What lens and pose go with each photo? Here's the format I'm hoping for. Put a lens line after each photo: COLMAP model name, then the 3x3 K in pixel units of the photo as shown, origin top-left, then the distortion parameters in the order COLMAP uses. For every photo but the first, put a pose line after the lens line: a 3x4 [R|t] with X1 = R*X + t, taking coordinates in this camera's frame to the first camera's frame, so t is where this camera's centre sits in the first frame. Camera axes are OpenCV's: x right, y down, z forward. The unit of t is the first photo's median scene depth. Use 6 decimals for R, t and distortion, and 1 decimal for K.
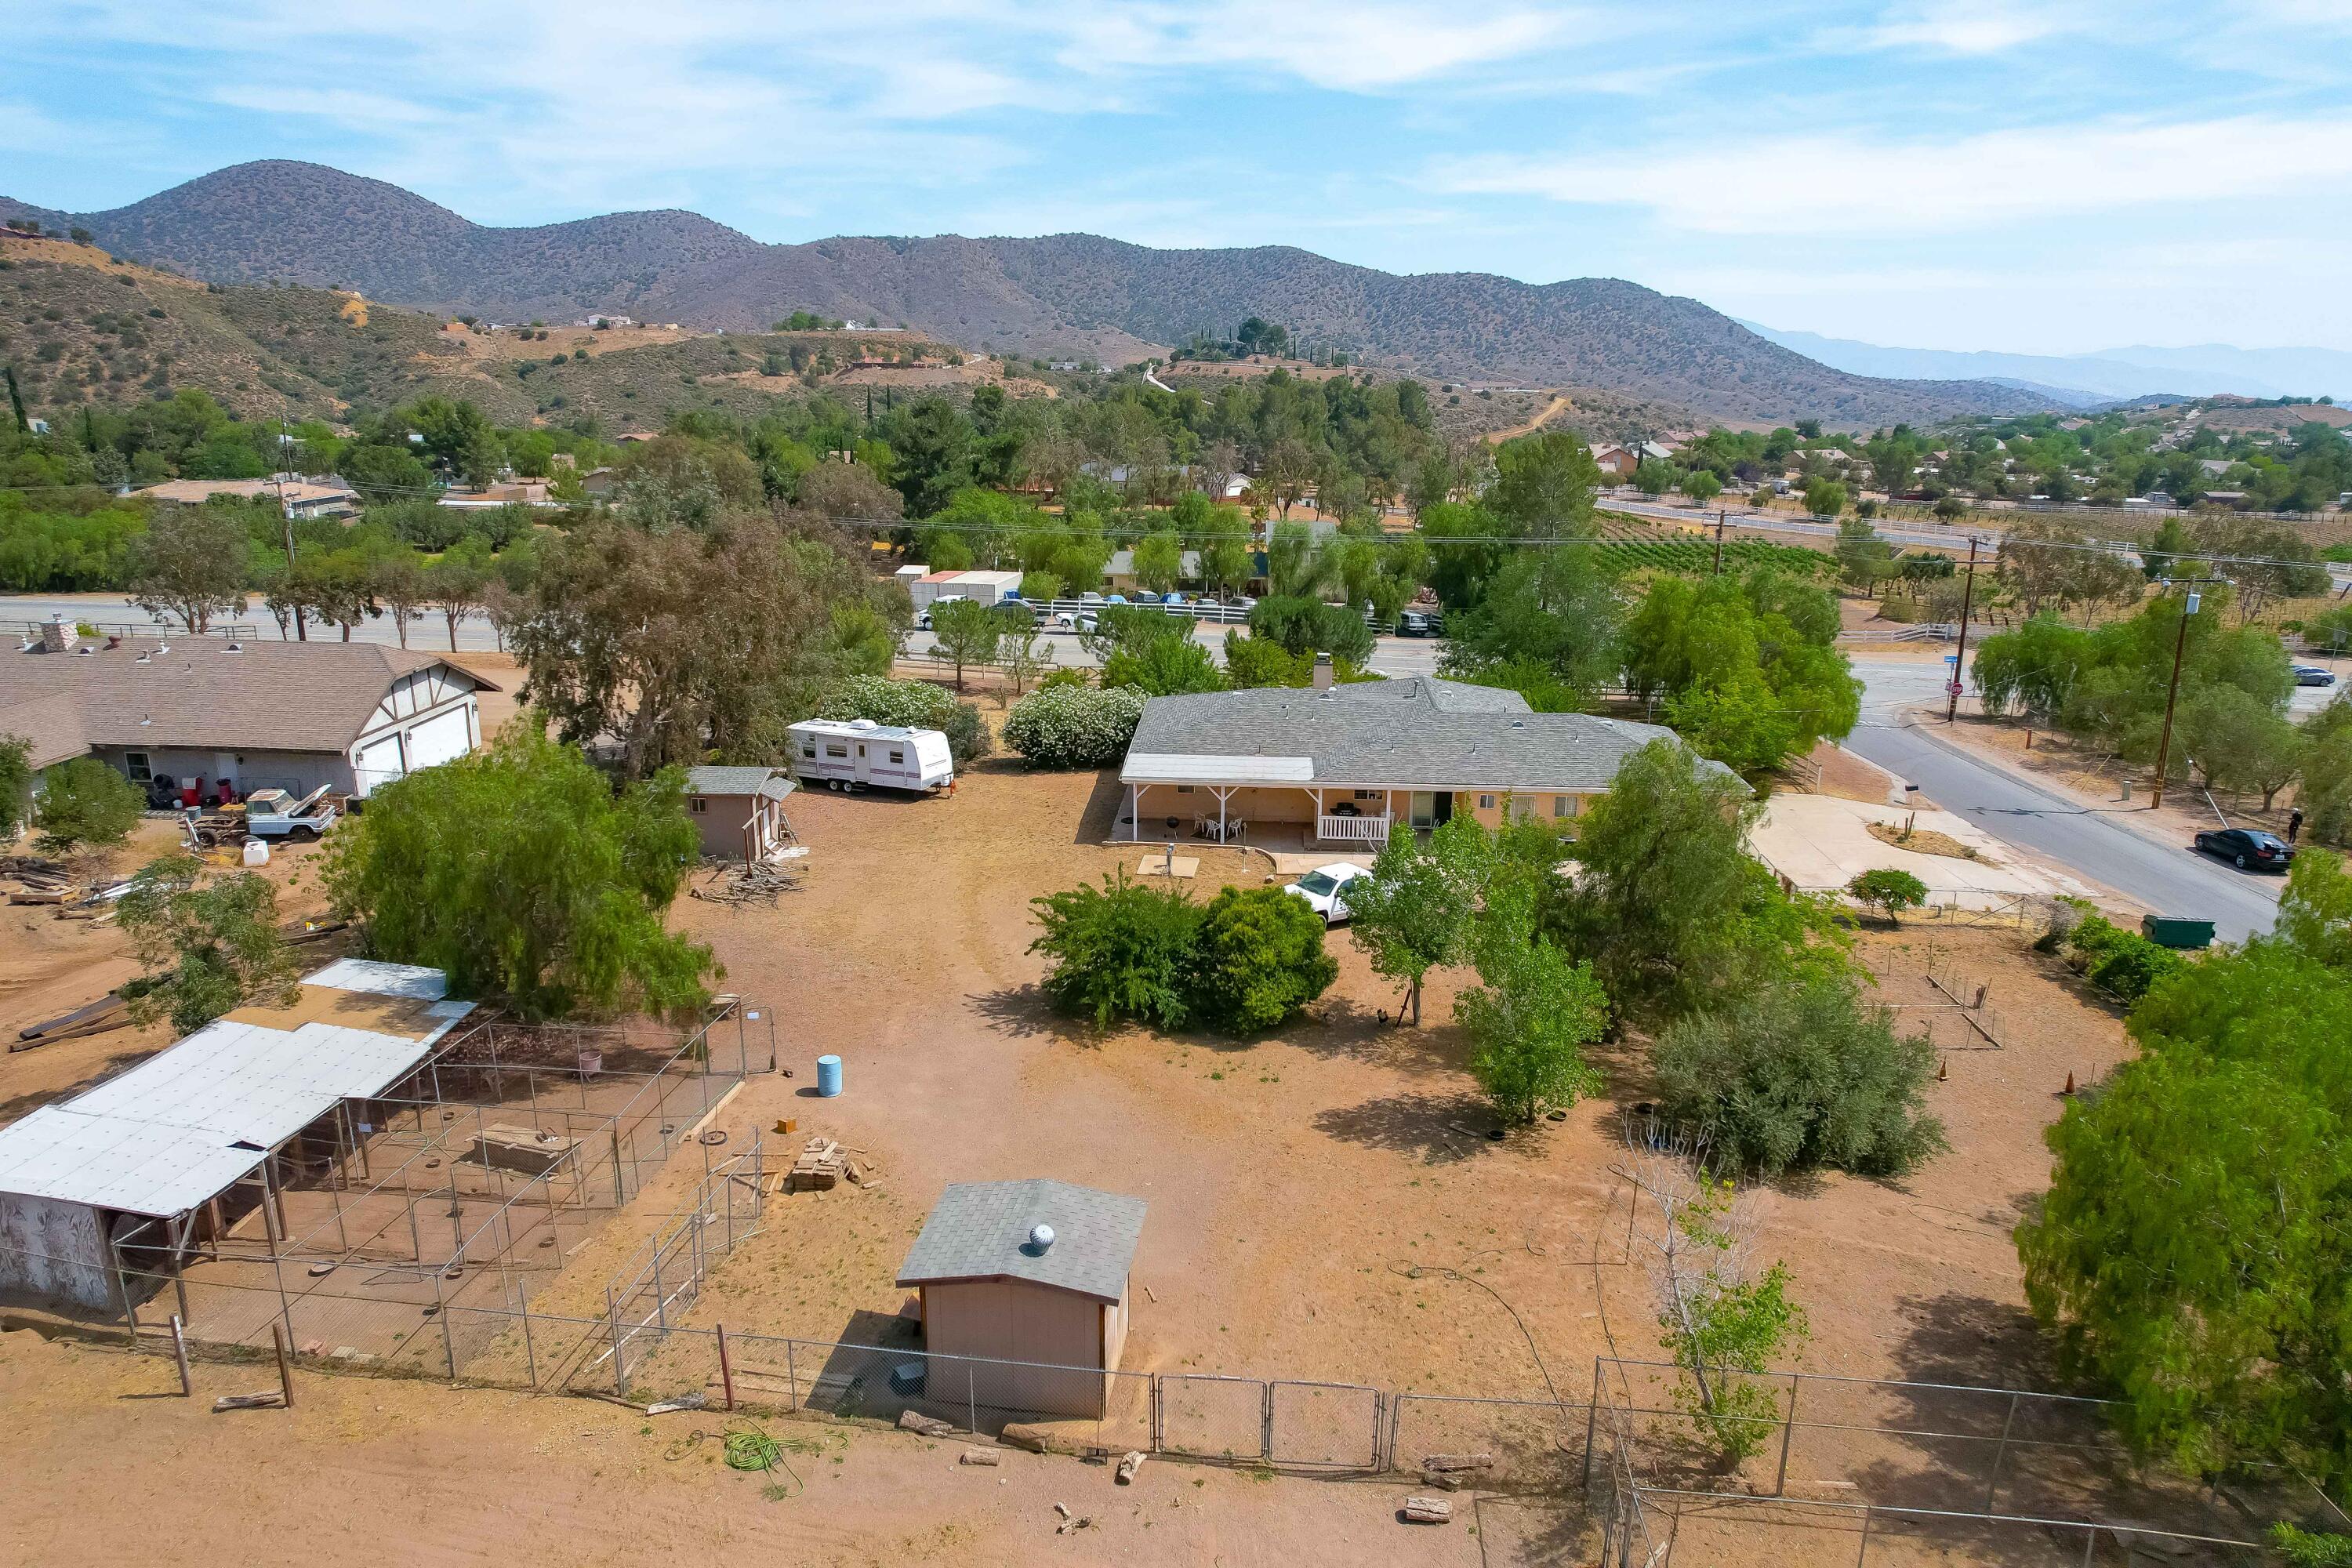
lens RADIAL K [[1501.4, 0, 1186.5], [0, 1501.4, 787.4], [0, 0, 1]] dist [-0.075791, 0.071545]
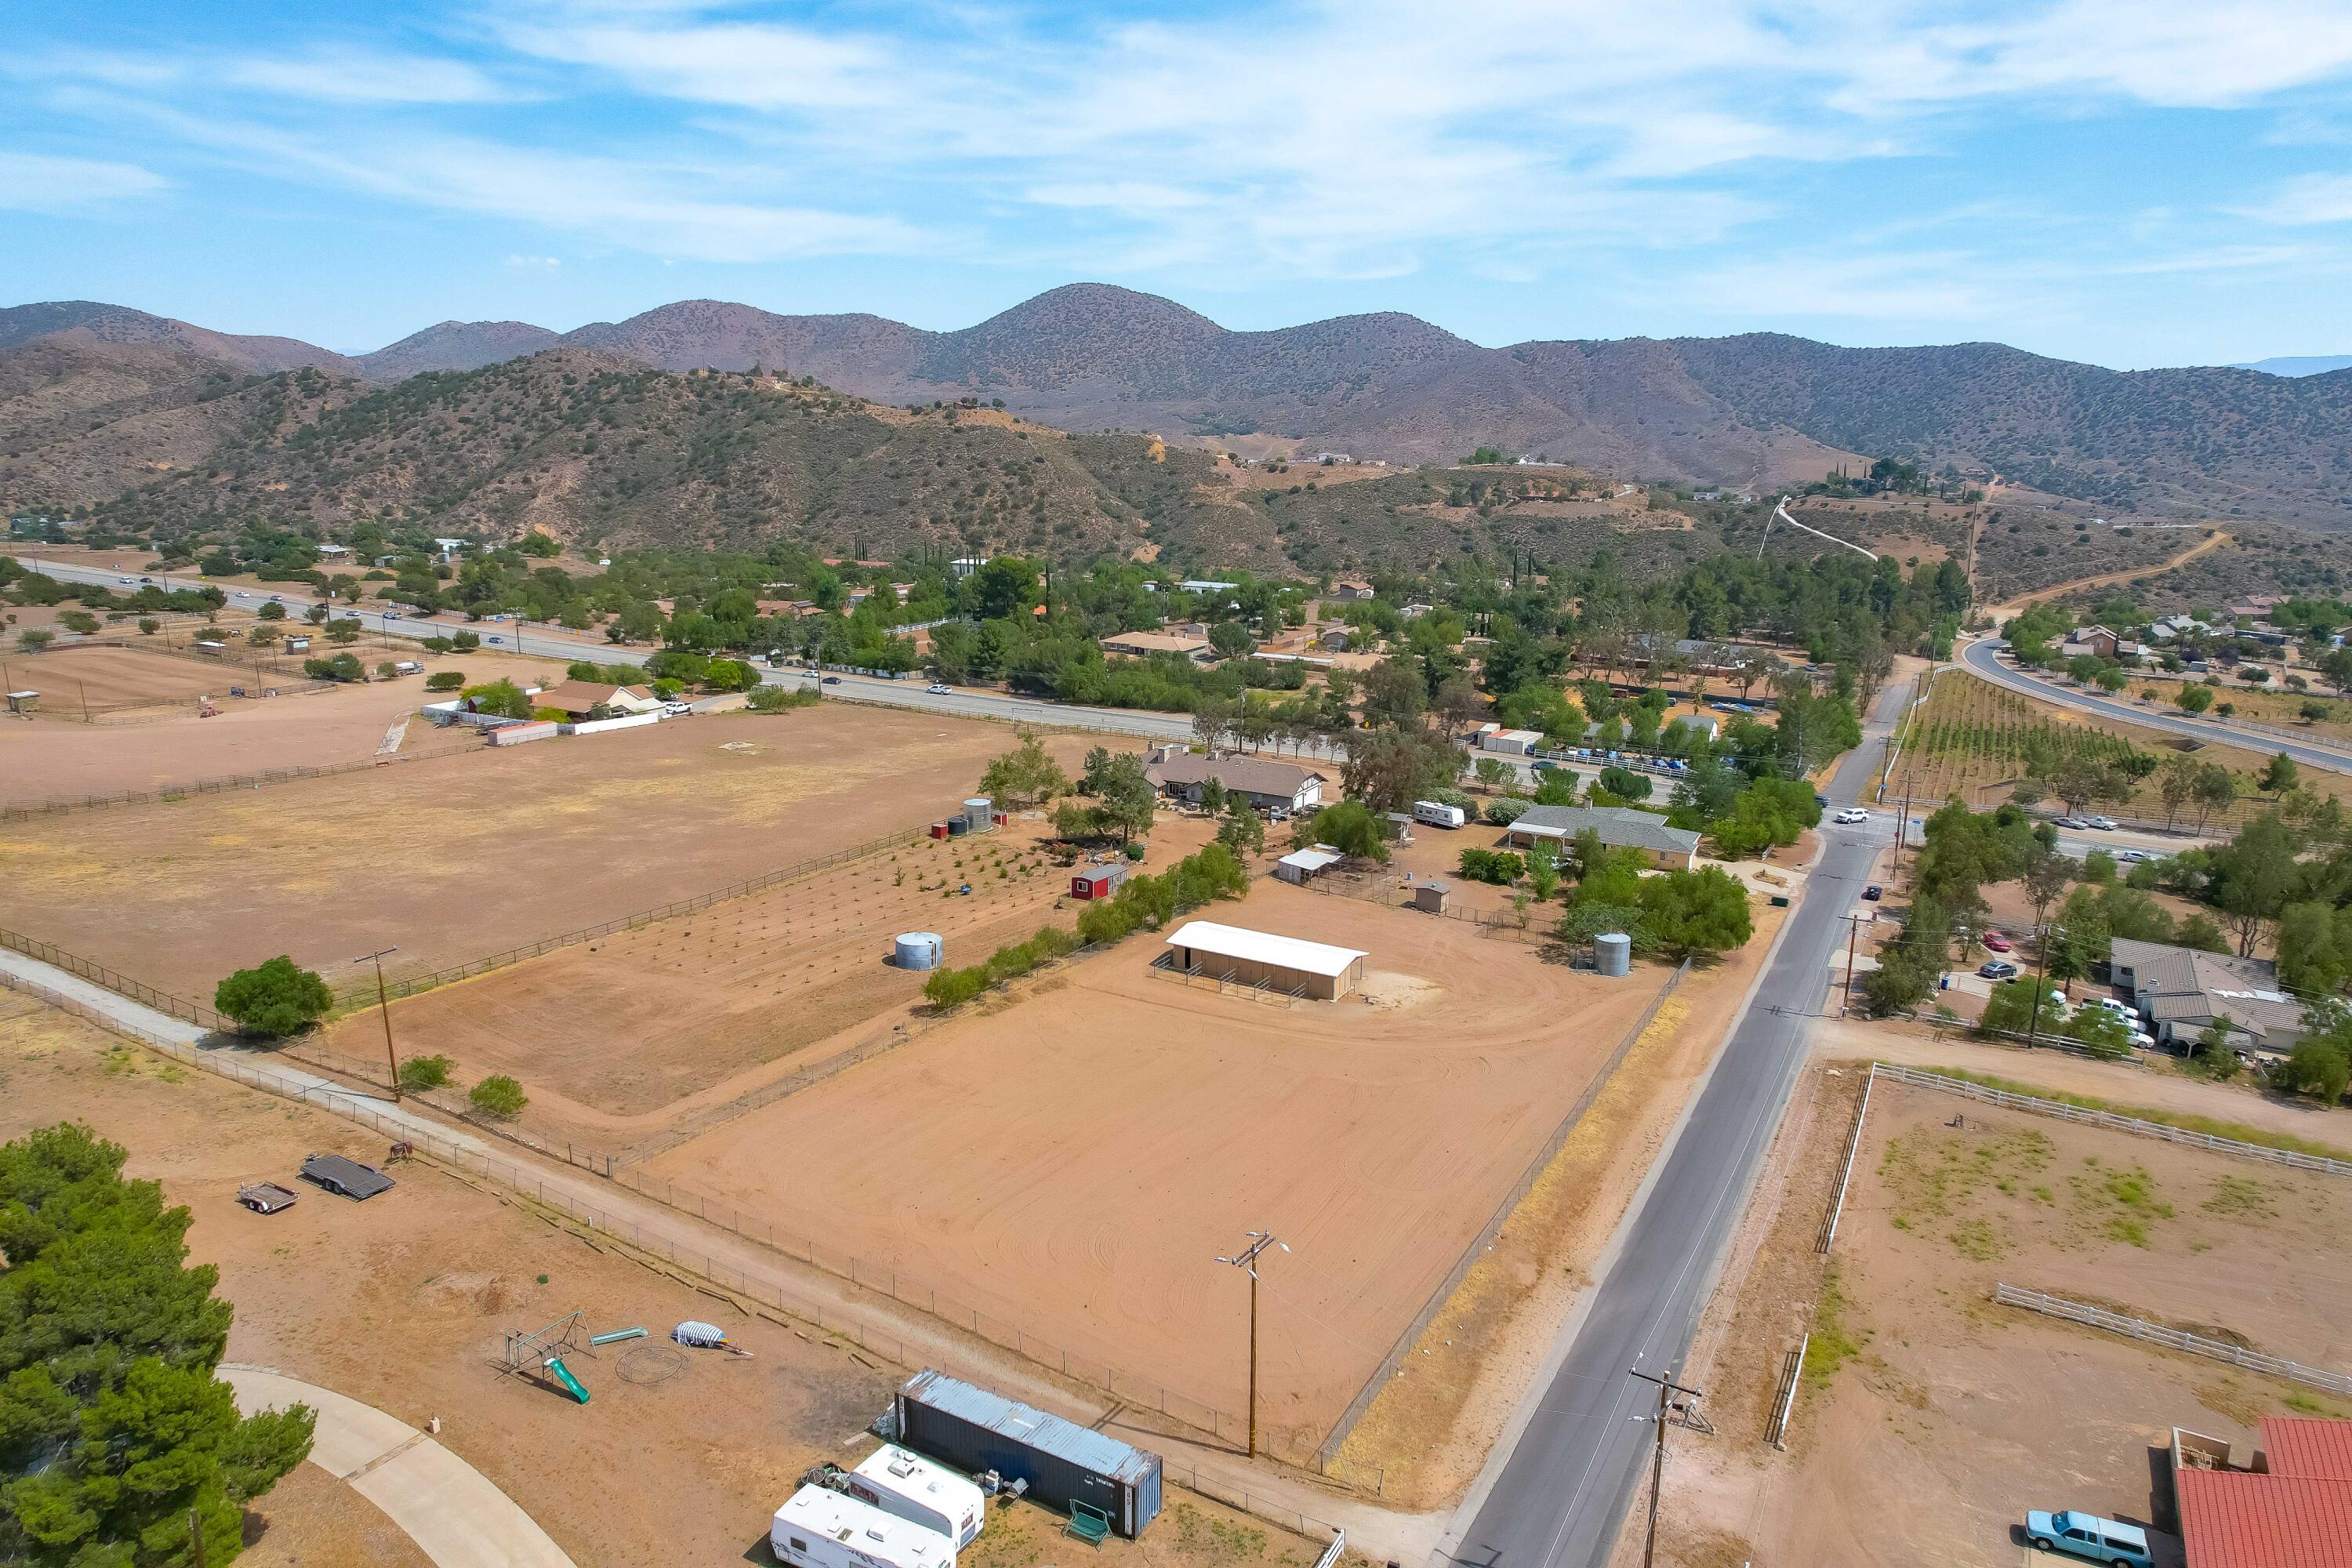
lens RADIAL K [[1498.3, 0, 1180.4], [0, 1498.3, 792.9], [0, 0, 1]] dist [-0.083199, 0.080260]
pose [[0.901759, 0.099035, -0.420741, 0.065821], [-0.114297, 0.993384, -0.011144, 0.003337], [0.416853, 0.058139, 0.907113, -0.222881]]
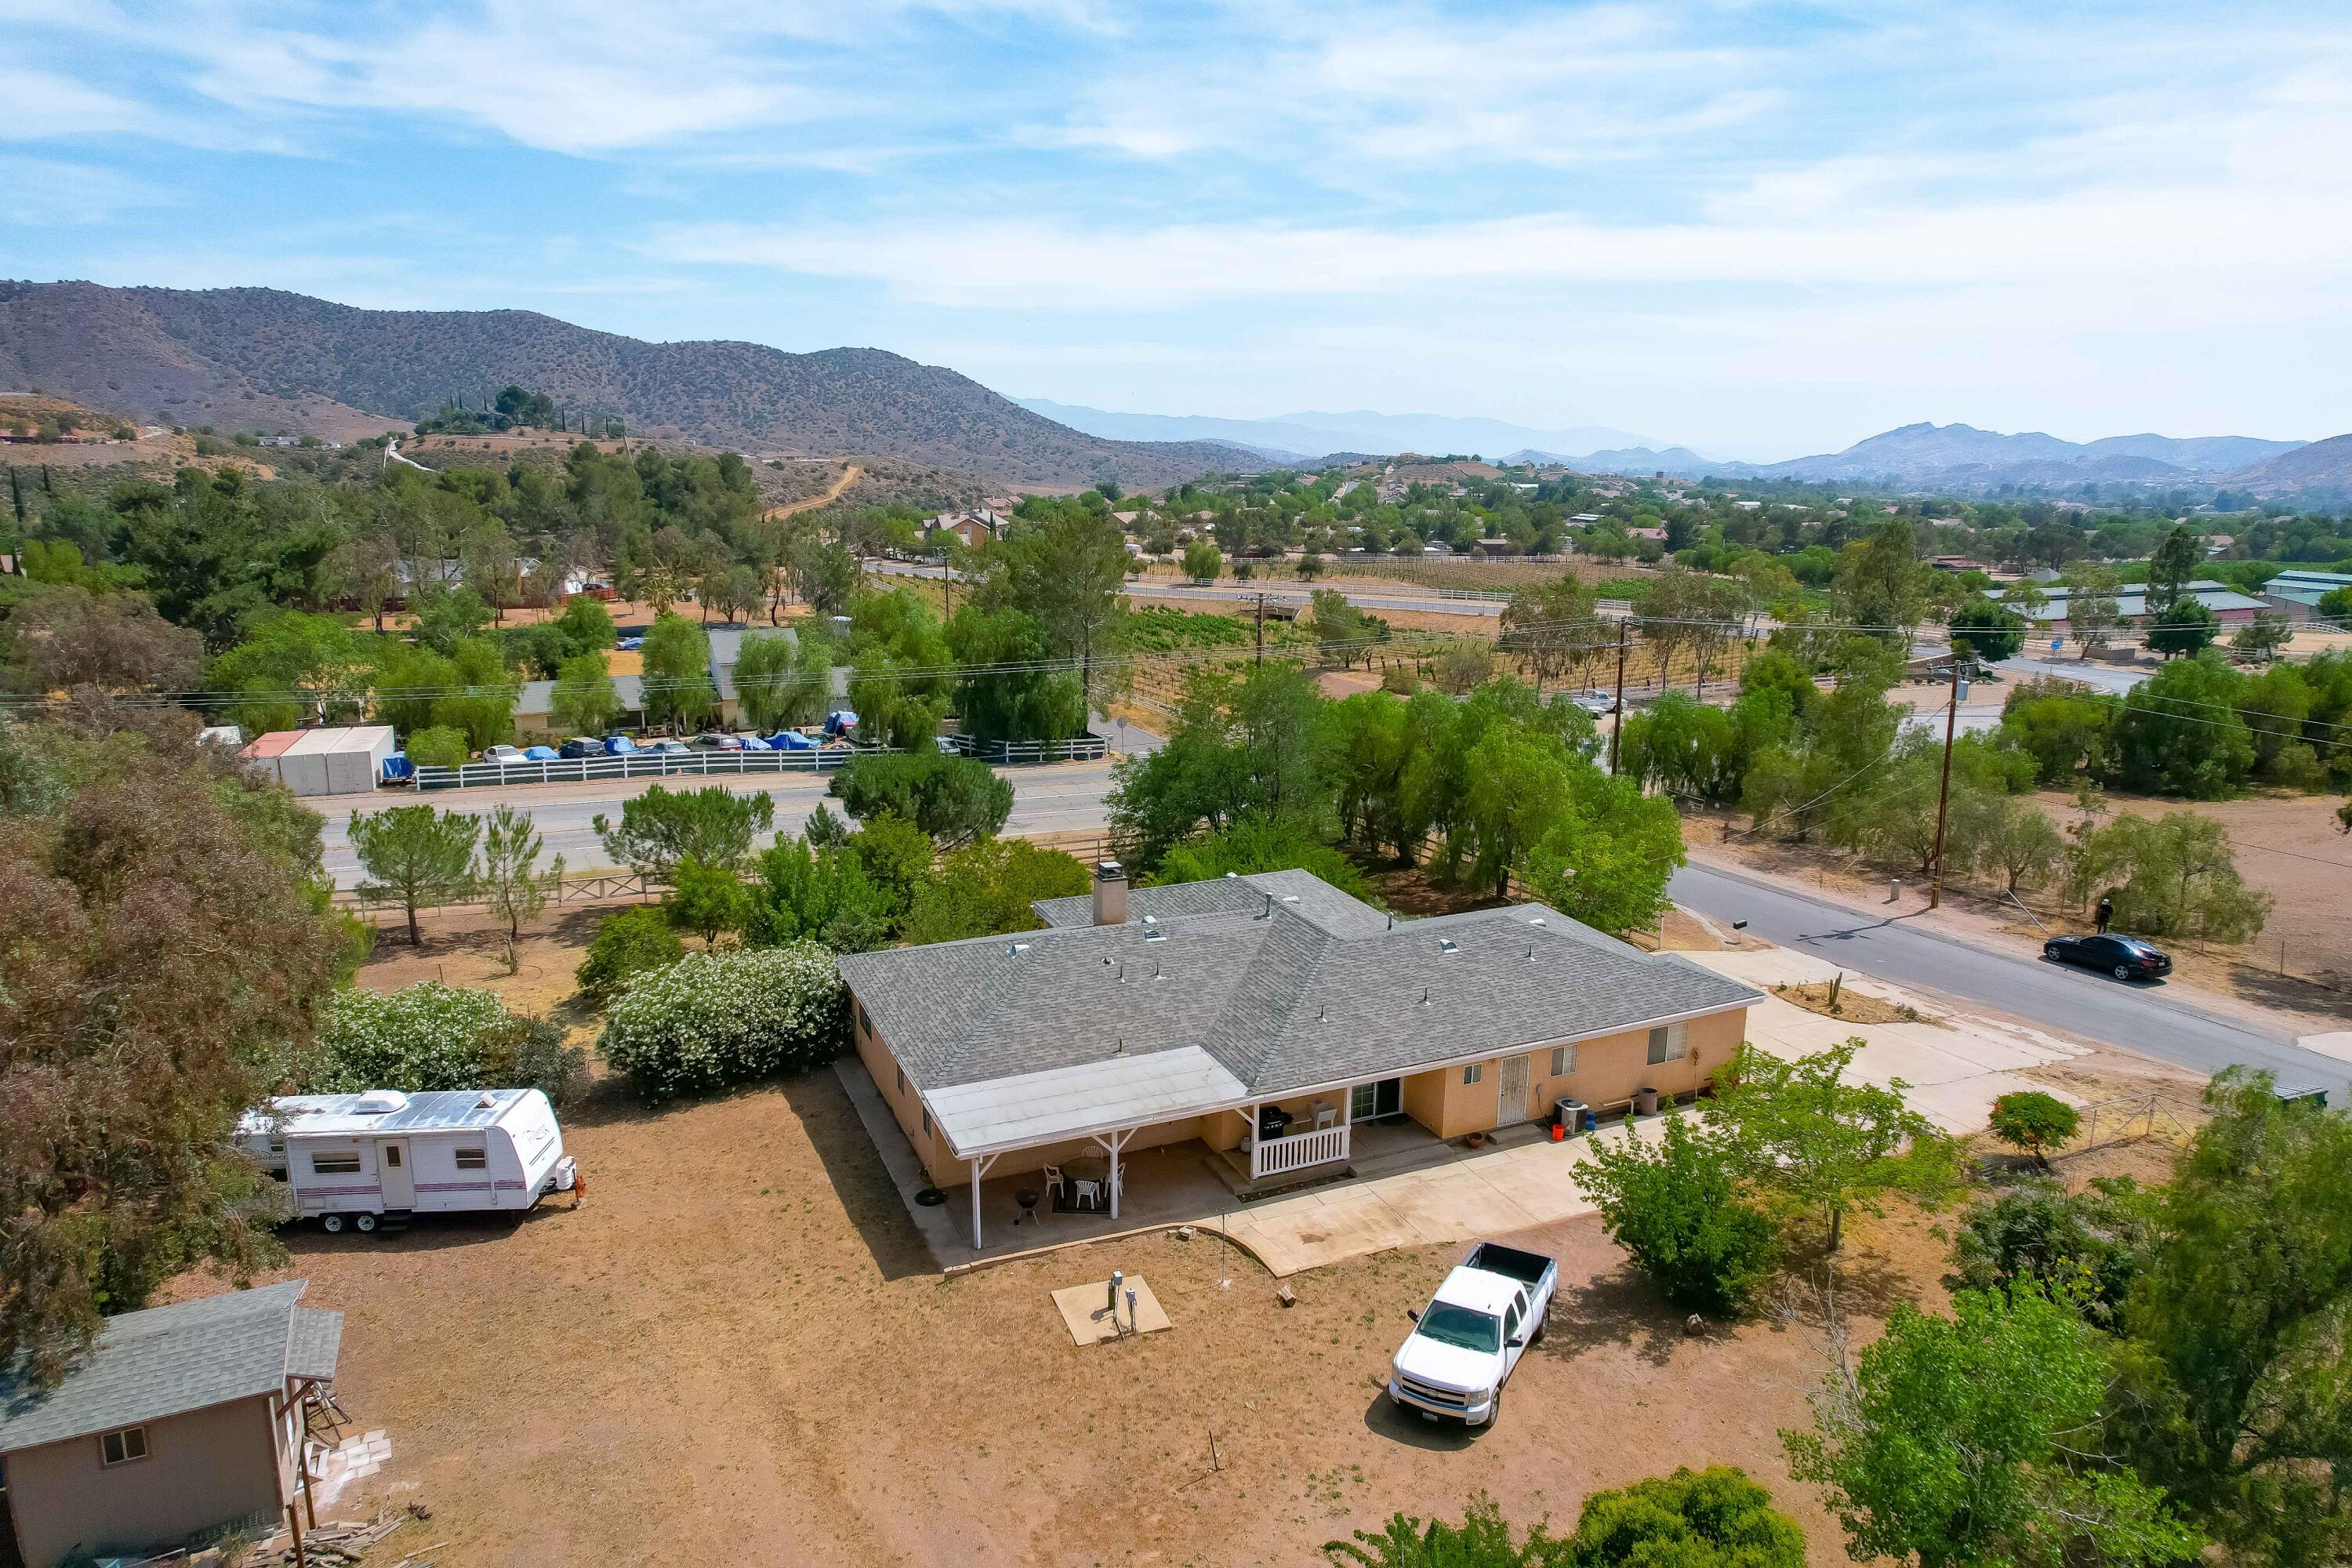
lens RADIAL K [[1501.4, 0, 1186.5], [0, 1501.4, 787.4], [0, 0, 1]] dist [-0.075791, 0.071545]
pose [[0.888898, -0.106556, 0.445540, -0.019252], [0.125682, 0.991979, -0.013506, -0.011885], [-0.440527, 0.068002, 0.895160, 0.039688]]
